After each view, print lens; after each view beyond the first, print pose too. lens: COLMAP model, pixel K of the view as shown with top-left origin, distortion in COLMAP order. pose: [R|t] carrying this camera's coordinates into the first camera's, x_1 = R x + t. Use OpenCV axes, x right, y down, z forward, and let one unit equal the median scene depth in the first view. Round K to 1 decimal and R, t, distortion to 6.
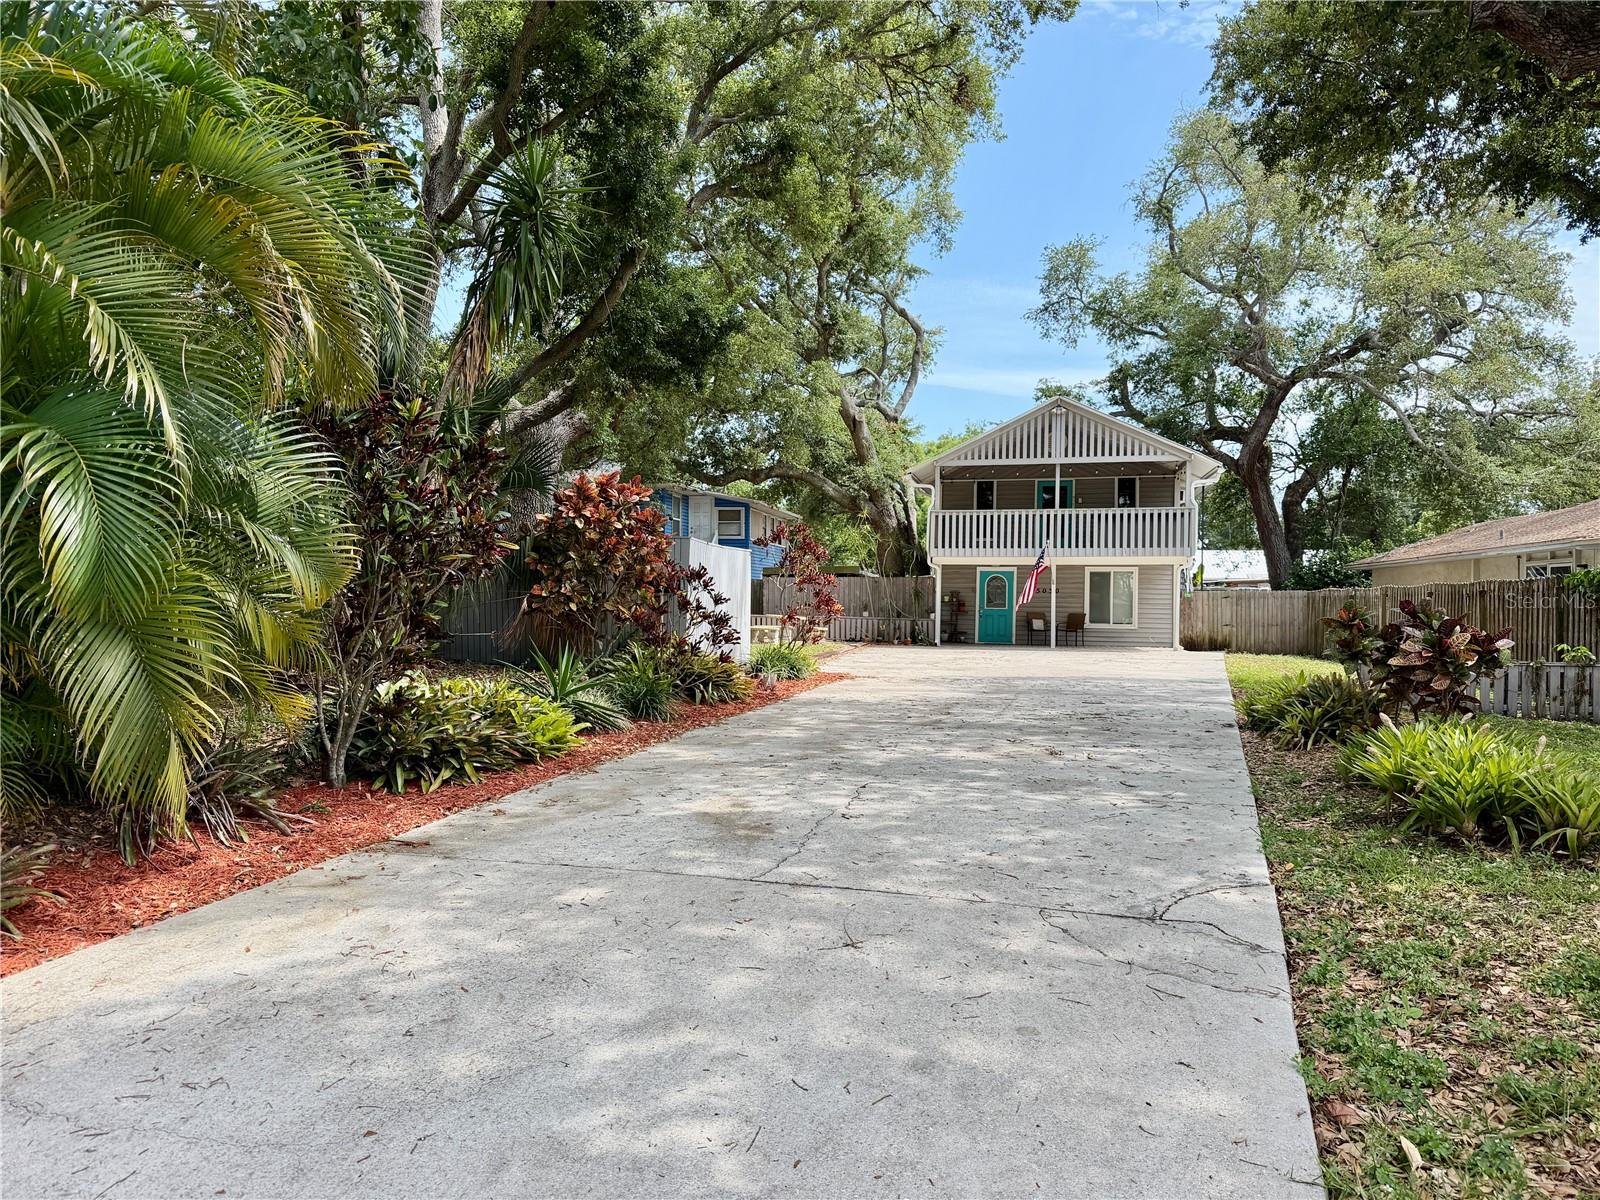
lens RADIAL K [[1104.9, 0, 790.7], [0, 1104.9, 613.2], [0, 0, 1]] dist [0.081245, 0.000033]
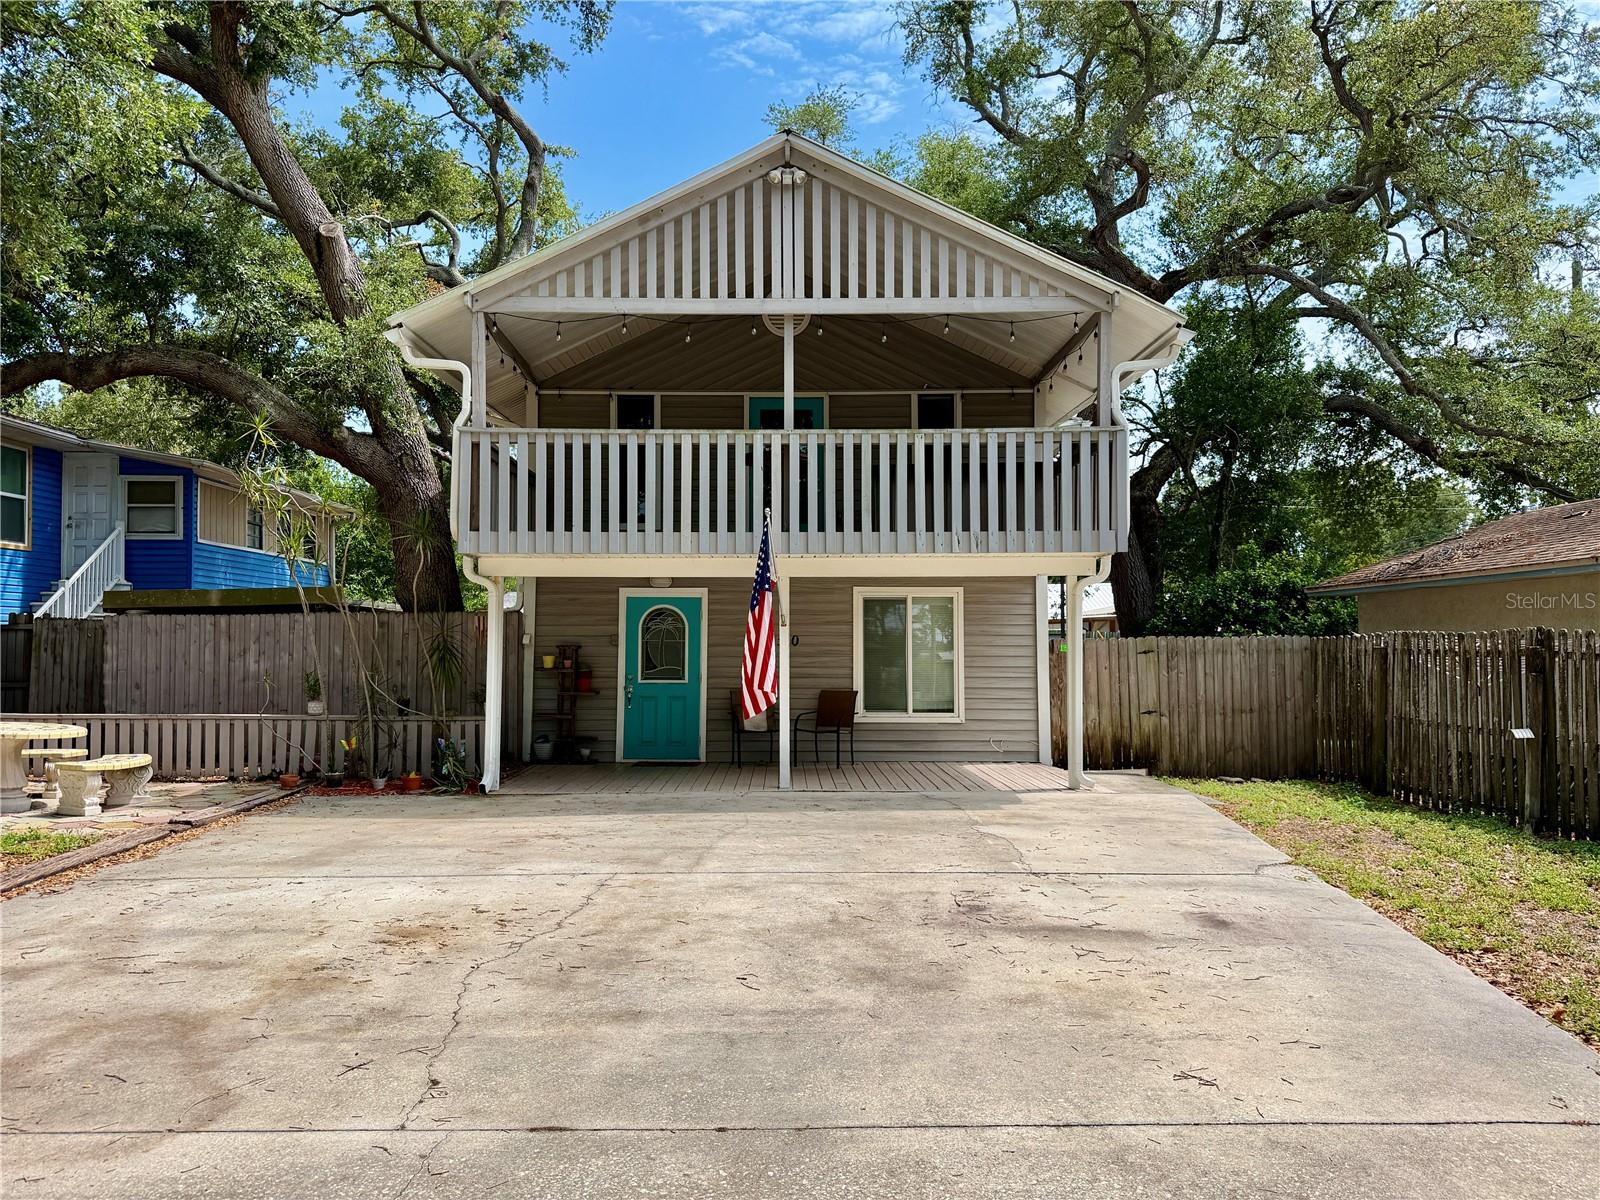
lens RADIAL K [[1104.9, 0, 800.2], [0, 1104.9, 597.4], [0, 0, 1]] dist [0.081245, 0.000033]
pose [[0.973755, -0.001831, 0.227593, 0.144721], [0.014138, 0.998523, -0.052456, -0.014600], [-0.227161, 0.054297, 0.972342, 0.582206]]
